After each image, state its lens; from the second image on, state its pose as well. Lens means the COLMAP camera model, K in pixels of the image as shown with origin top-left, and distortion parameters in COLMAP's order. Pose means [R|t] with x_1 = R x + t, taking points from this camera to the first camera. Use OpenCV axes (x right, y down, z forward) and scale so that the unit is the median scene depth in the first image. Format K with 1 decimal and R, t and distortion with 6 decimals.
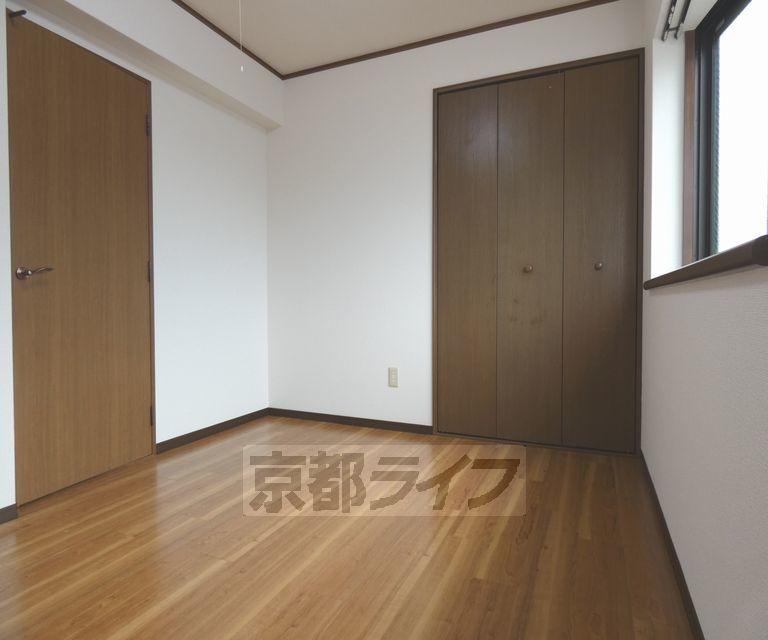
lens RADIAL K [[462.6, 0, 384.0], [0, 462.6, 320.0], [0, 0, 1]] dist [-0.004089, 0.000498]
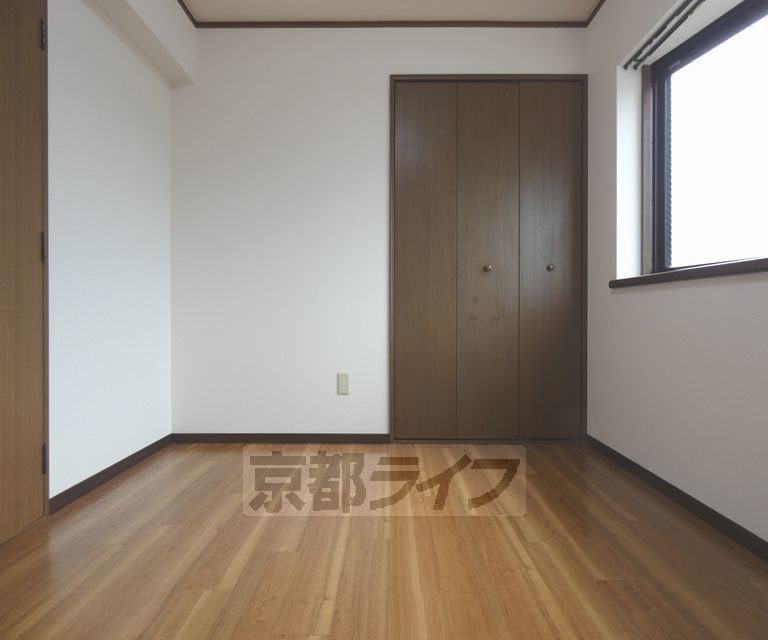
lens RADIAL K [[465.7, 0, 384.0], [0, 465.7, 320.0], [0, 0, 1]] dist [0.003673, 0.000660]
pose [[0.914003, -0.000872, 0.405707, -0.324407], [0.012735, 0.999567, -0.026543, 0.029270], [-0.405508, 0.029427, 0.913618, 0.166056]]
